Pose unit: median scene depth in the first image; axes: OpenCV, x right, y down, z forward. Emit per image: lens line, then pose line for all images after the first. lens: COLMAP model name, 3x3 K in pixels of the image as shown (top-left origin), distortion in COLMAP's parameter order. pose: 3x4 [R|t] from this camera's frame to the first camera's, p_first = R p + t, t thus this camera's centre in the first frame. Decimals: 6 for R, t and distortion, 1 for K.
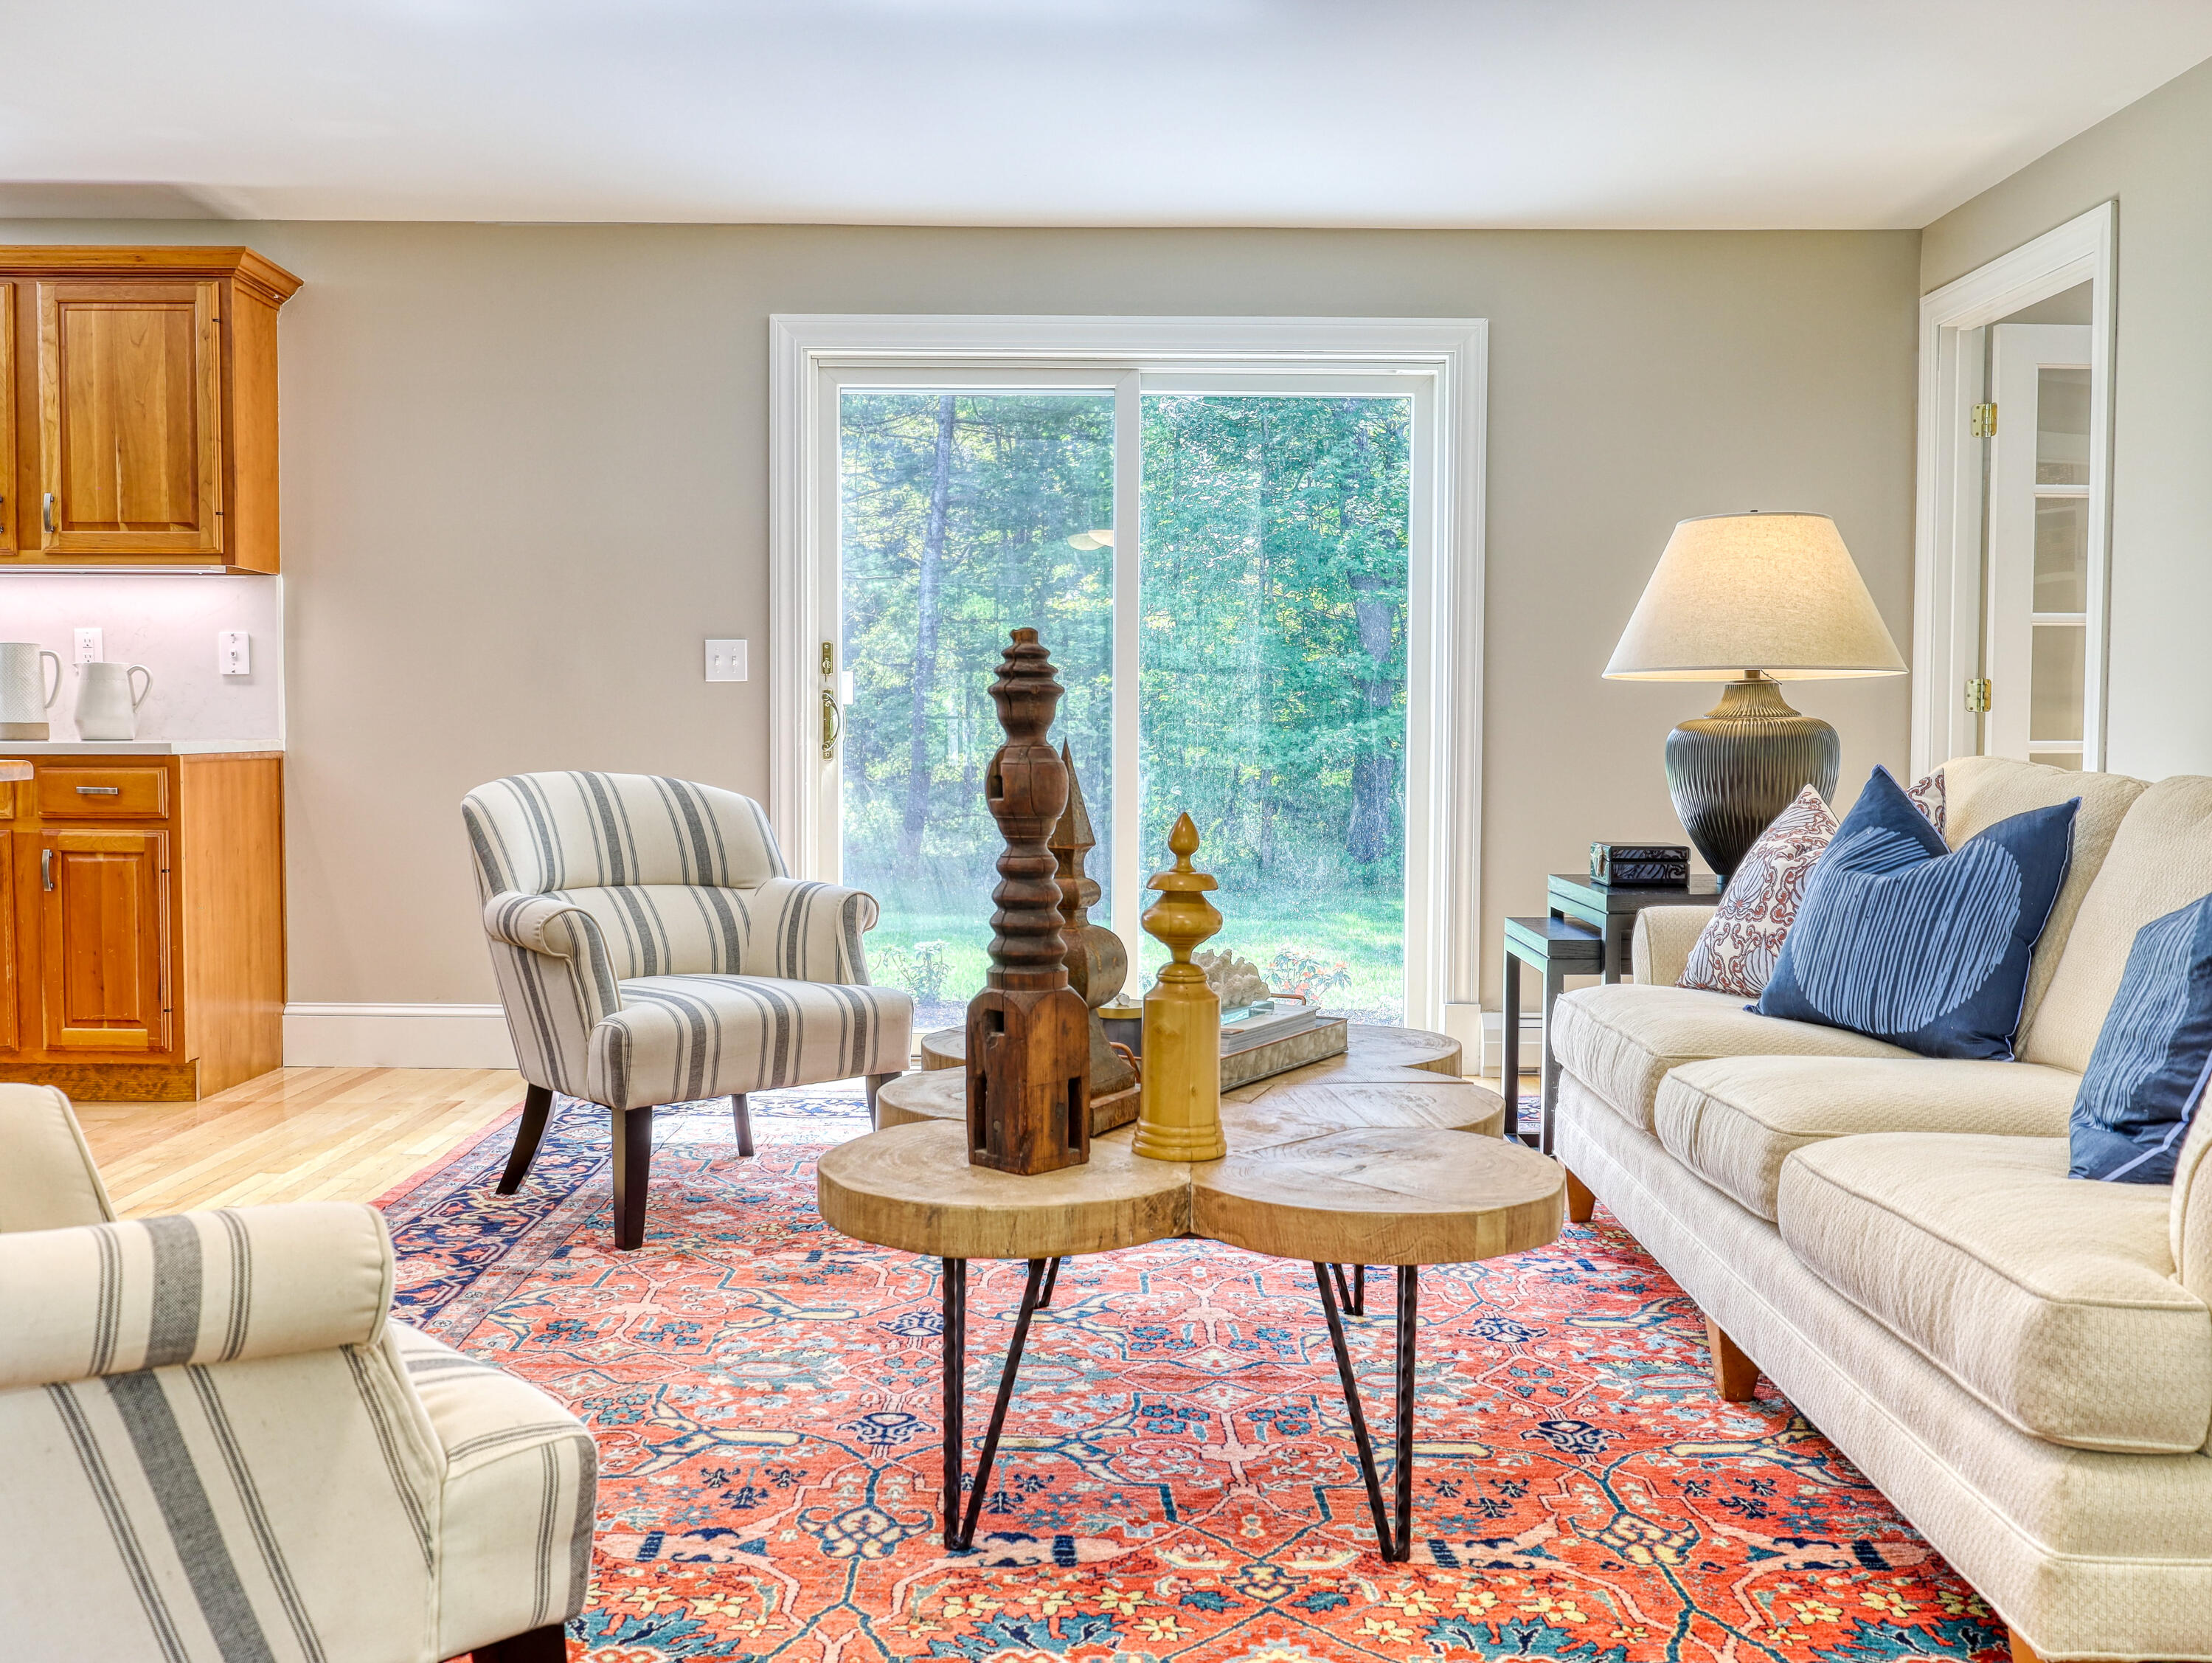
lens RADIAL K [[1959.7, 0, 1111.9], [0, 1959.7, 829.5], [0, 0, 1]] dist [-0.027892, 0.023223]
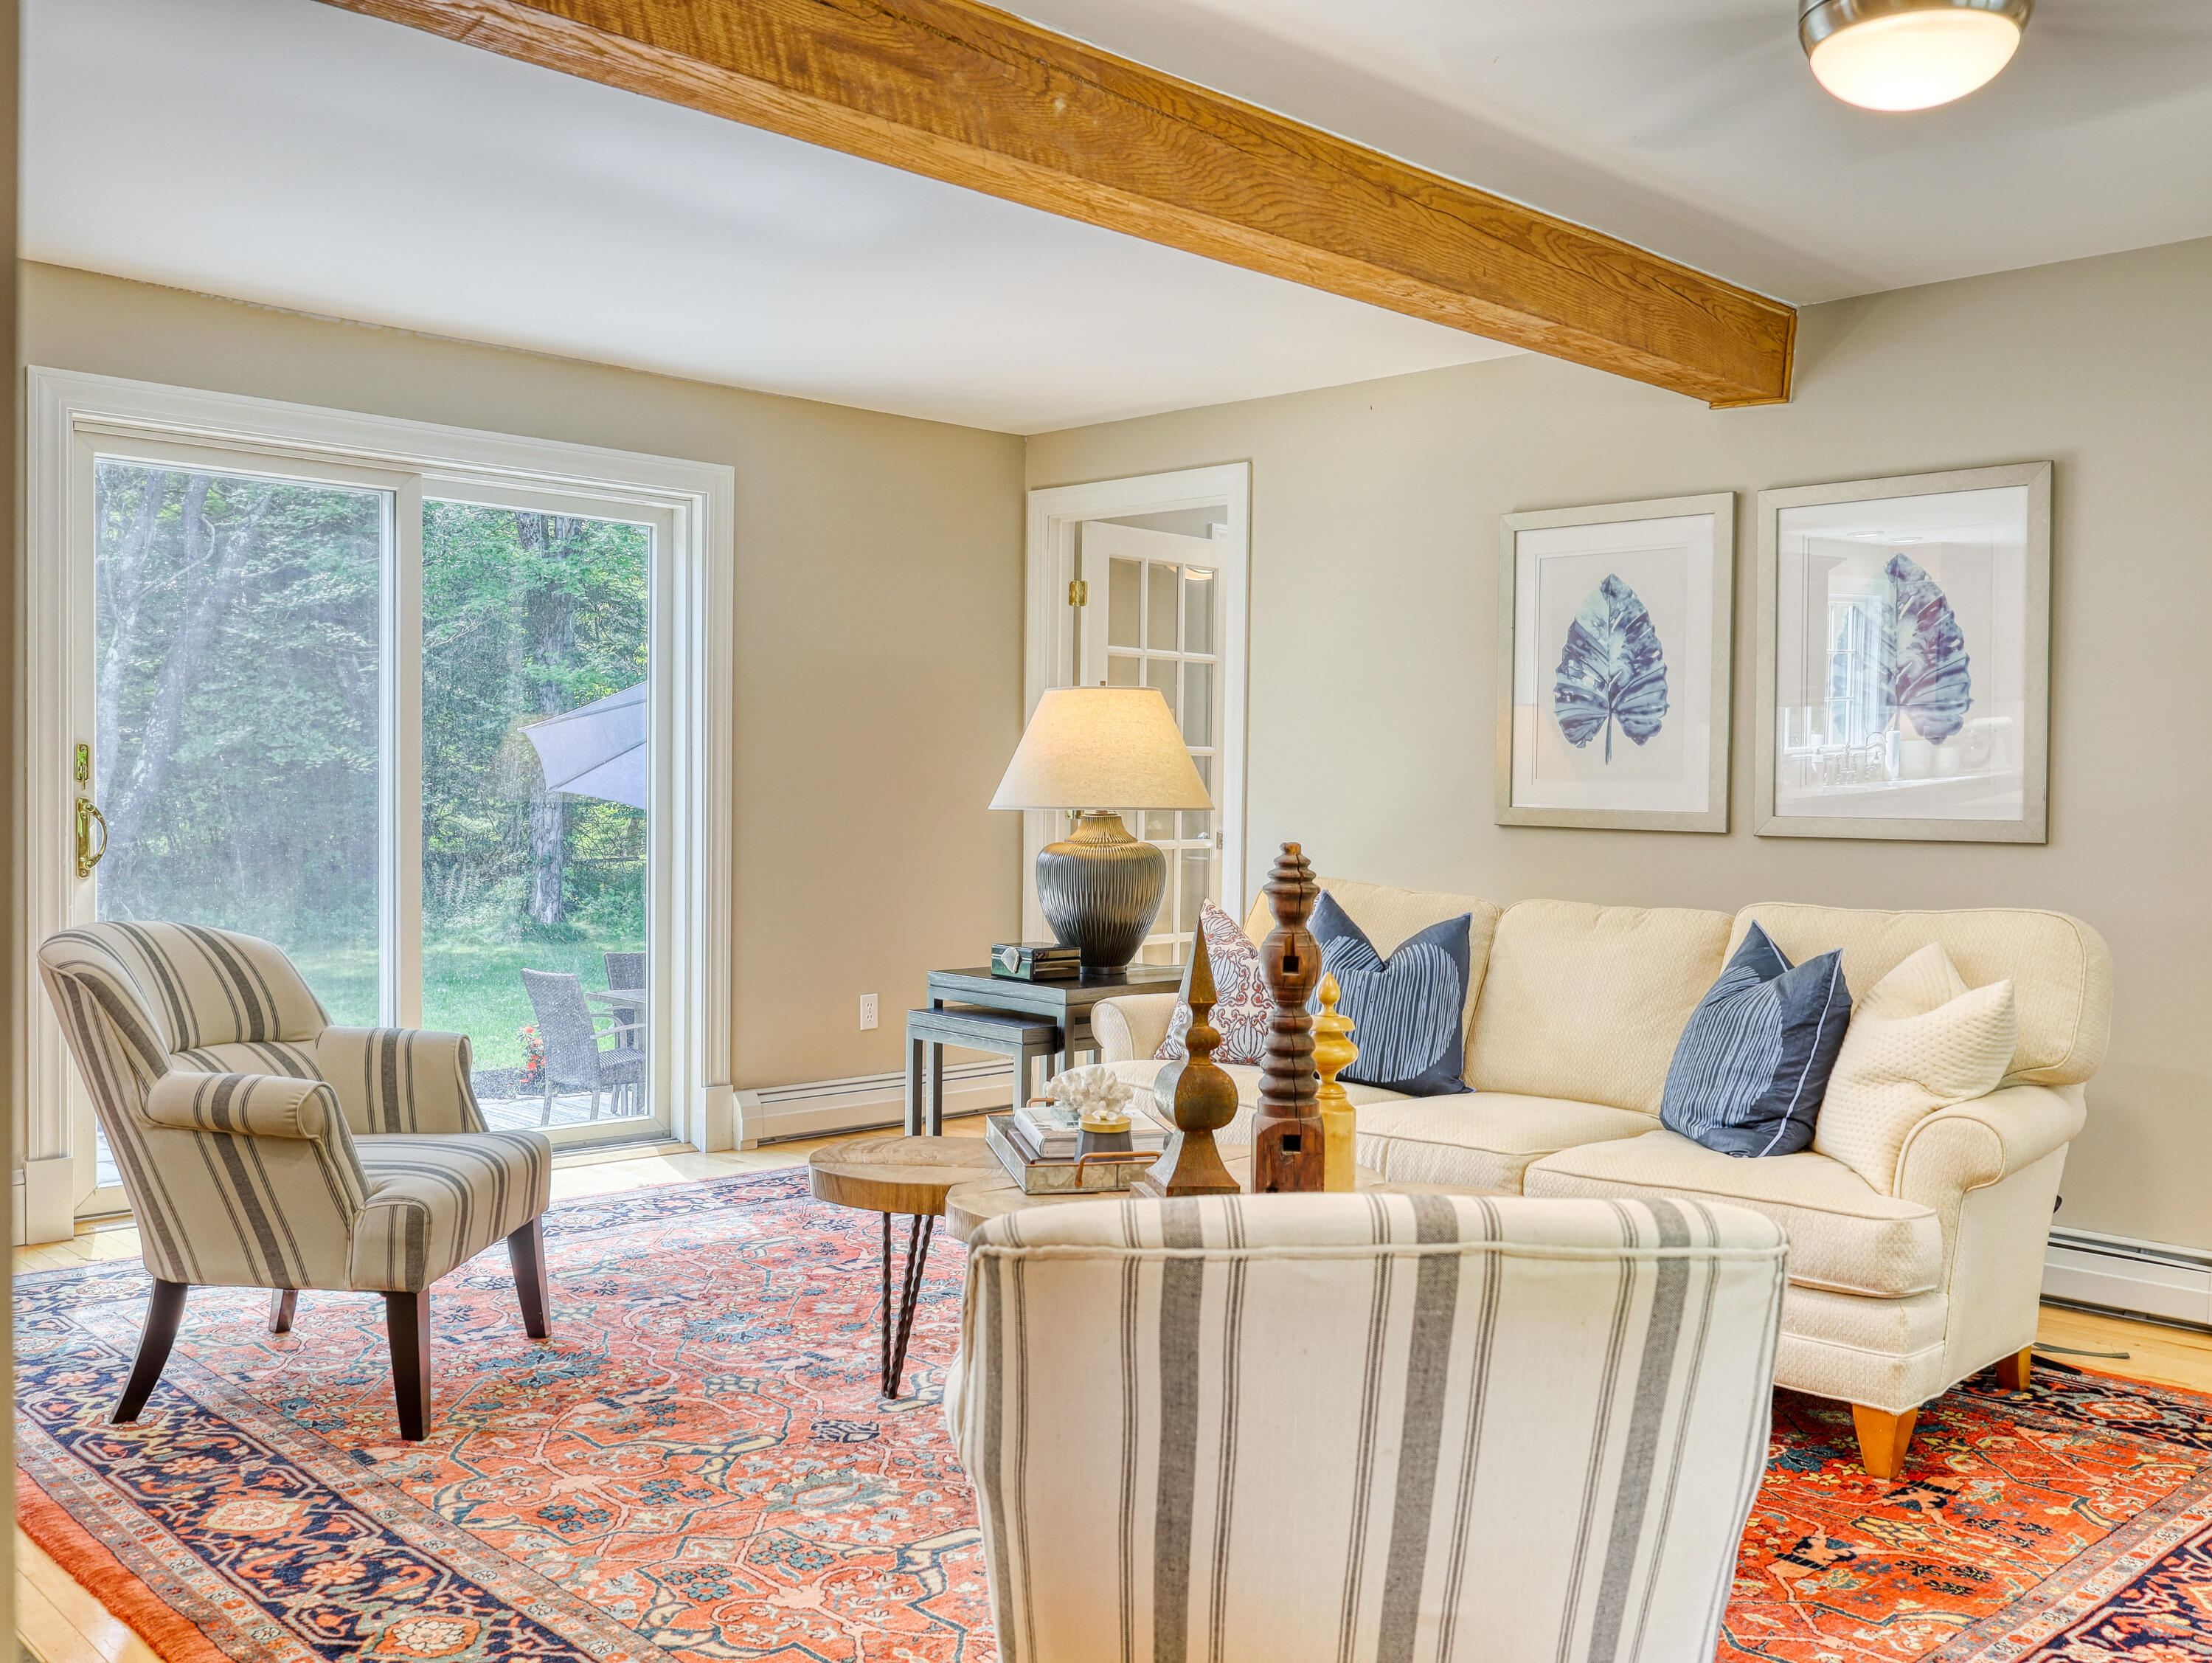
lens RADIAL K [[1959.7, 0, 1111.9], [0, 1959.7, 829.5], [0, 0, 1]] dist [-0.027892, 0.023223]
pose [[0.717904, -0.009821, 0.696073, -0.698273], [0.020611, 0.999762, -0.007151, -0.069776], [-0.695837, 0.019481, 0.717936, 0.090397]]
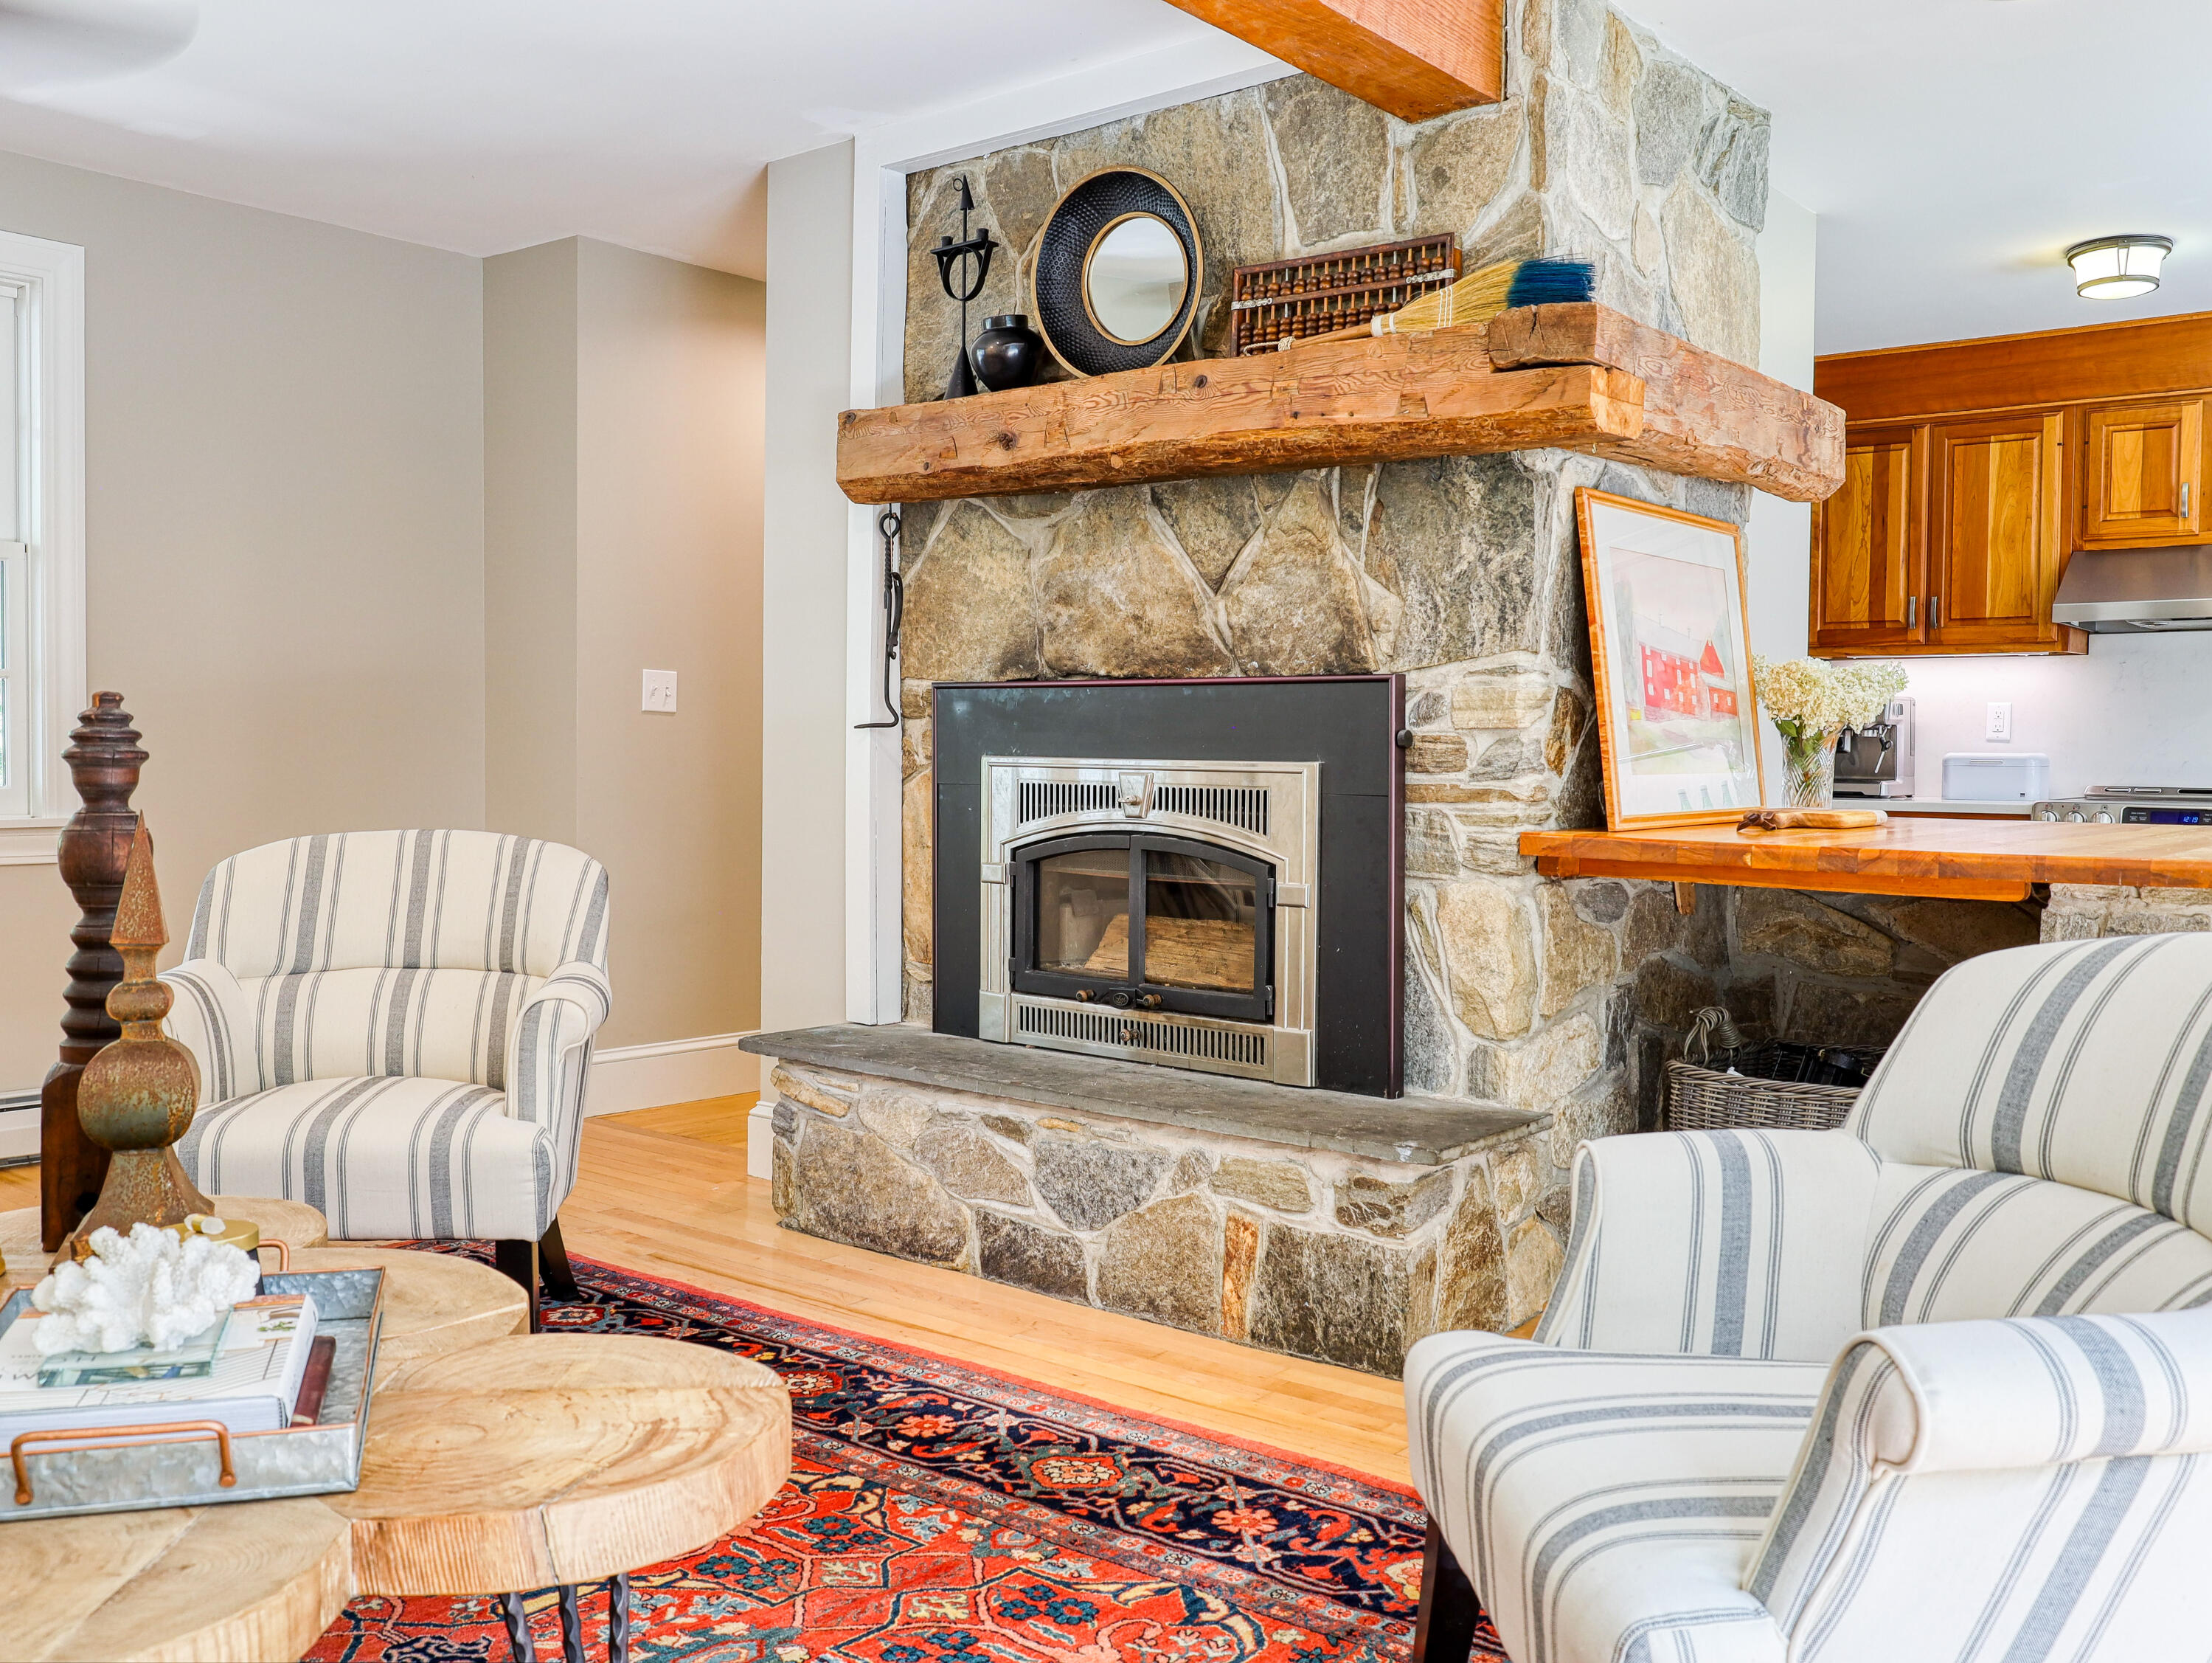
lens RADIAL K [[1959.7, 0, 1111.9], [0, 1959.7, 829.5], [0, 0, 1]] dist [-0.027892, 0.023223]
pose [[-0.639707, 0.013758, -0.768495, 0.252355], [-0.053743, 0.996592, 0.062578, -0.080436], [0.766737, 0.081333, -0.636788, 1.343750]]
